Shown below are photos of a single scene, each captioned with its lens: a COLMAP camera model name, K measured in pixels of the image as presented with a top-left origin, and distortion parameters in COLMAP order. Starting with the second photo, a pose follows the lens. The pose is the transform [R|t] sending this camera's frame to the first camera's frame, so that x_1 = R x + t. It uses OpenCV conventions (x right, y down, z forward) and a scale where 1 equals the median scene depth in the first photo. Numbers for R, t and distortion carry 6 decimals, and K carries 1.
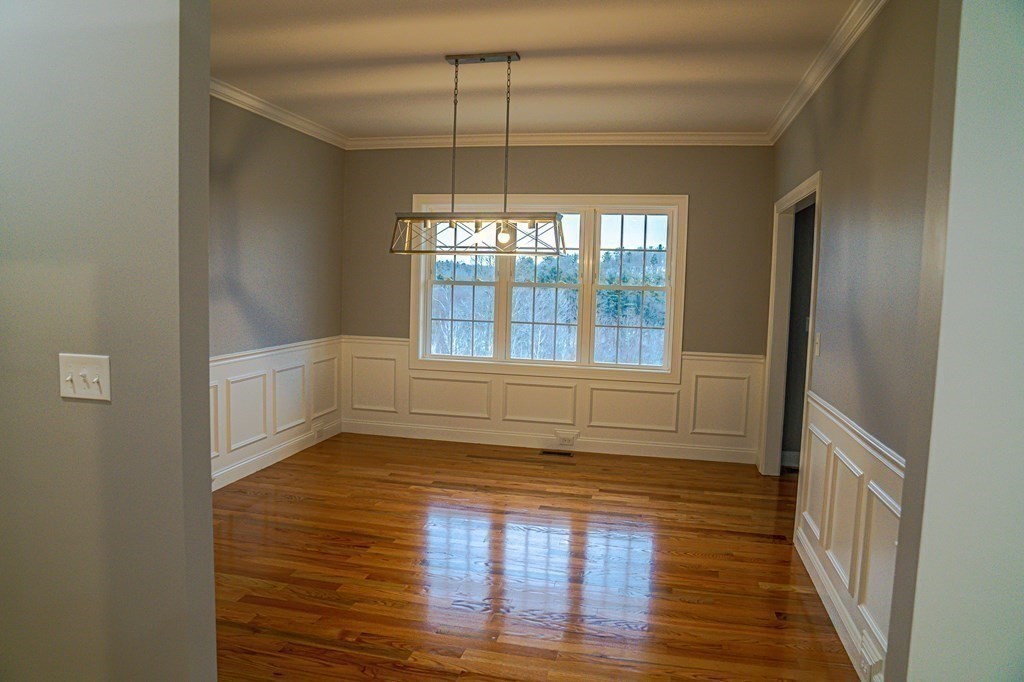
lens RADIAL K [[713.2, 0, 508.6], [0, 713.2, 341.7], [0, 0, 1]] dist [-0.094953, 0.050959]
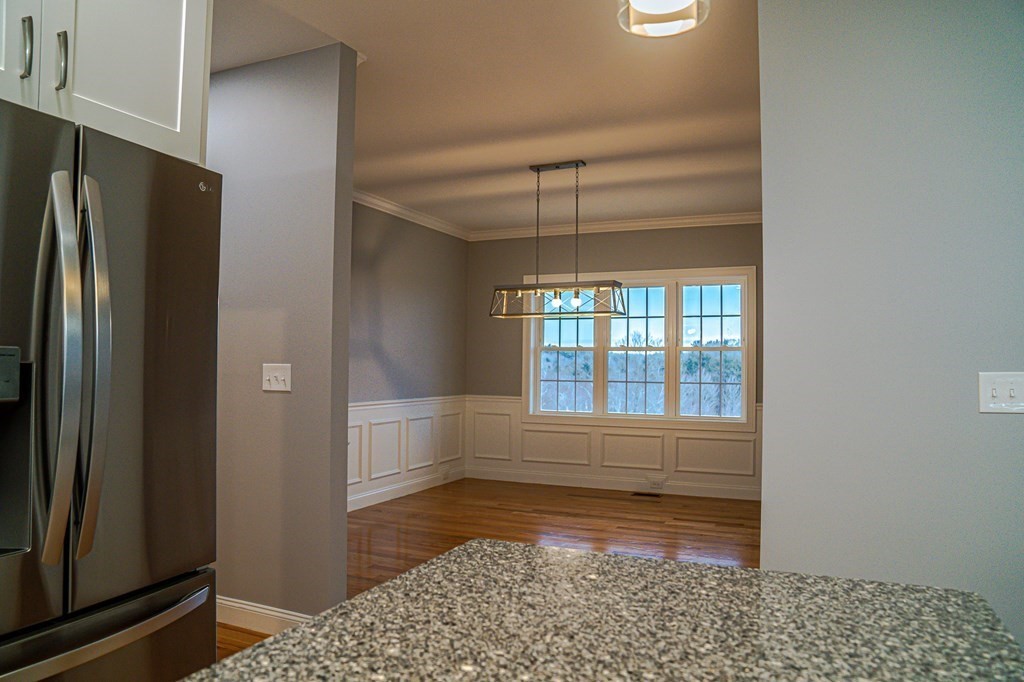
lens RADIAL K [[713.2, 0, 515.3], [0, 713.2, 347.3], [0, 0, 1]] dist [-0.094953, 0.050959]
pose [[0.980863, -0.020876, -0.193575, 0.095208], [-0.001359, 0.993477, -0.114027, 0.058268], [0.194693, 0.112108, 0.974437, -0.186451]]
